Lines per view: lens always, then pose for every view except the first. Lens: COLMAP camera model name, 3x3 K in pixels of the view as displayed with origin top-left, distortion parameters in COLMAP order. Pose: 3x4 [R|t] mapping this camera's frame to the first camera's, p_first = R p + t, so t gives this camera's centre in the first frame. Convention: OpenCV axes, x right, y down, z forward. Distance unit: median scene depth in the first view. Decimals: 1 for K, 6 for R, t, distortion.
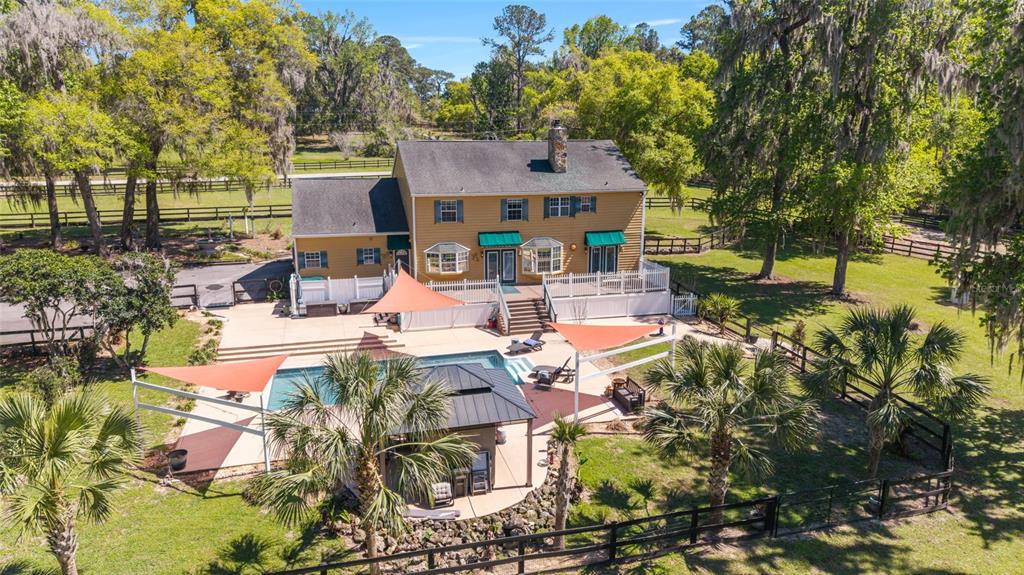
lens RADIAL K [[677.6, 0, 509.0], [0, 677.6, 288.1], [0, 0, 1]] dist [0.021906, -0.020243]
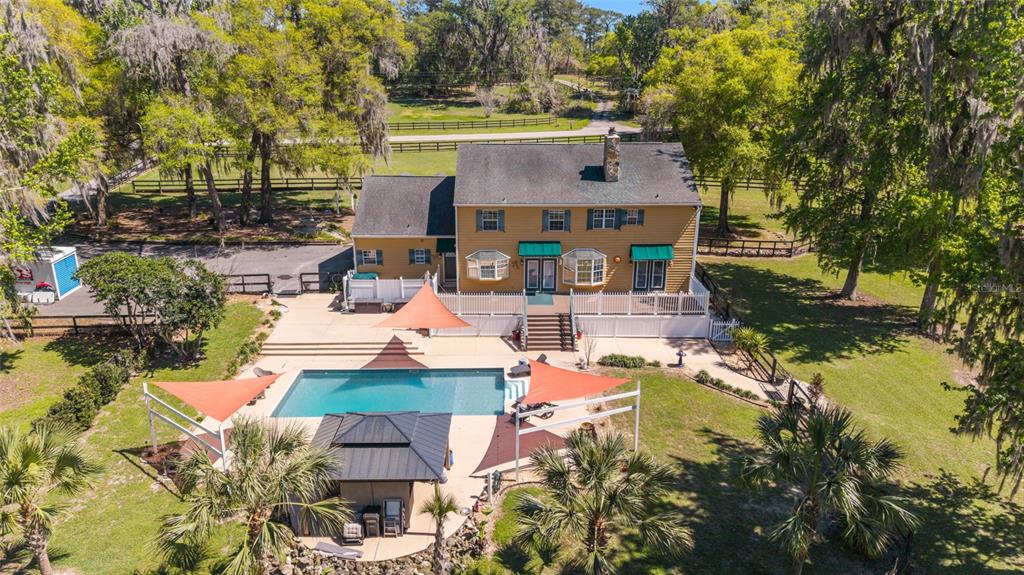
lens RADIAL K [[677.6, 0, 515.8], [0, 677.6, 287.2], [0, 0, 1]] dist [0.021906, -0.020243]
pose [[0.967377, 0.081635, -0.239827, 0.198621], [-0.058799, 0.993159, 0.100887, -0.115509], [0.246422, -0.083494, 0.965559, 0.005734]]
